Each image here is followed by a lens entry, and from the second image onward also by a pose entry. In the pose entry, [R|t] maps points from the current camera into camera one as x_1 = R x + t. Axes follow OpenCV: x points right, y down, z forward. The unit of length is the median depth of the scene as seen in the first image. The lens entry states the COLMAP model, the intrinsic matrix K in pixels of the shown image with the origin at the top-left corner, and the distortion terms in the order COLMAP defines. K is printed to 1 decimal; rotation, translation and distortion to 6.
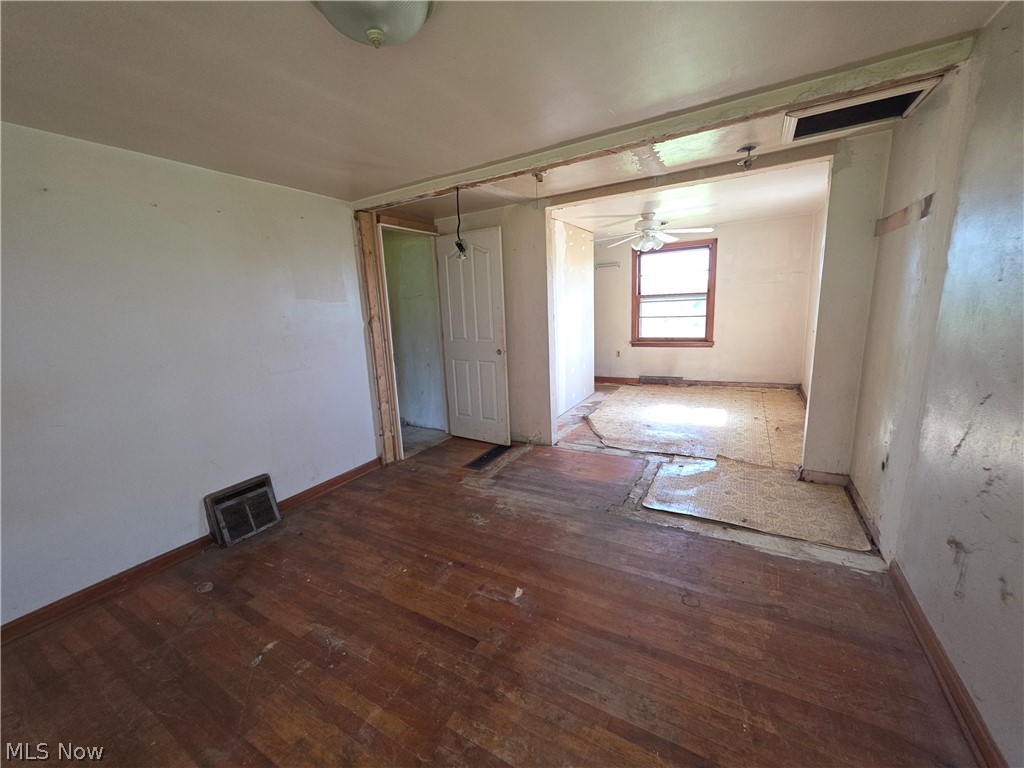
lens RADIAL K [[409.4, 0, 511.1], [0, 409.4, 383.8], [0, 0, 1]] dist [0.000326, 0.000011]
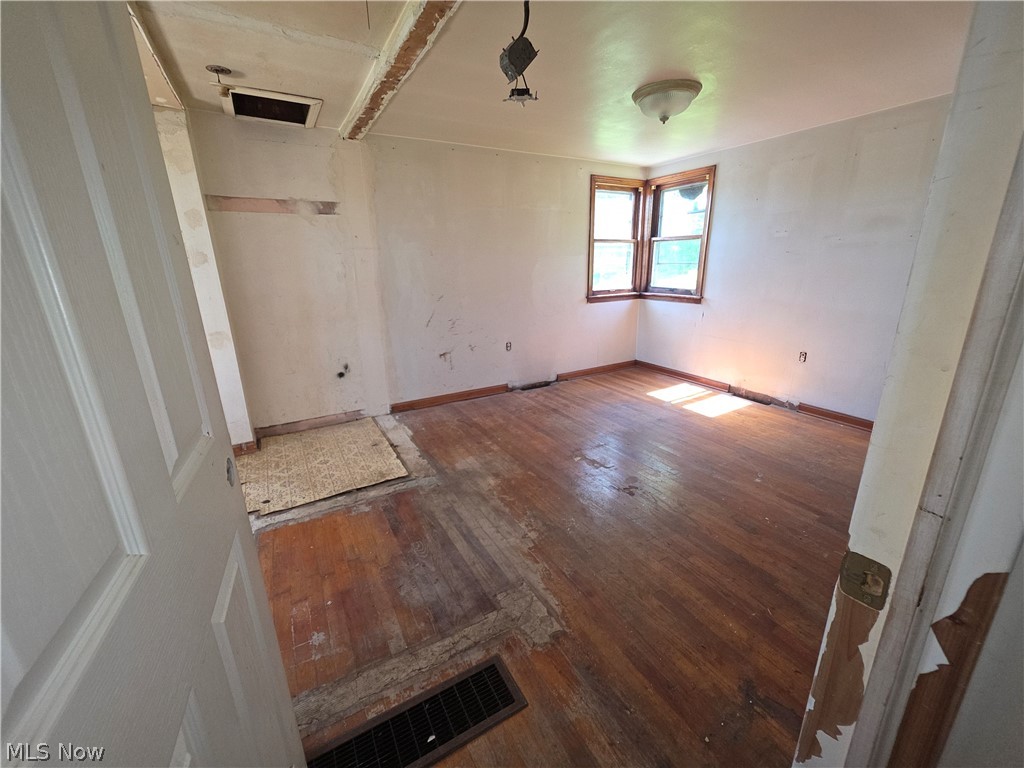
lens RADIAL K [[409.4, 0, 511.5], [0, 409.4, 381.3], [0, 0, 1]] dist [0.000326, 0.000011]
pose [[-0.862248, -0.077498, 0.500522, -0.304828], [0.157180, 0.898490, 0.409890, -0.221243], [-0.481480, 0.432099, -0.762541, 1.337862]]
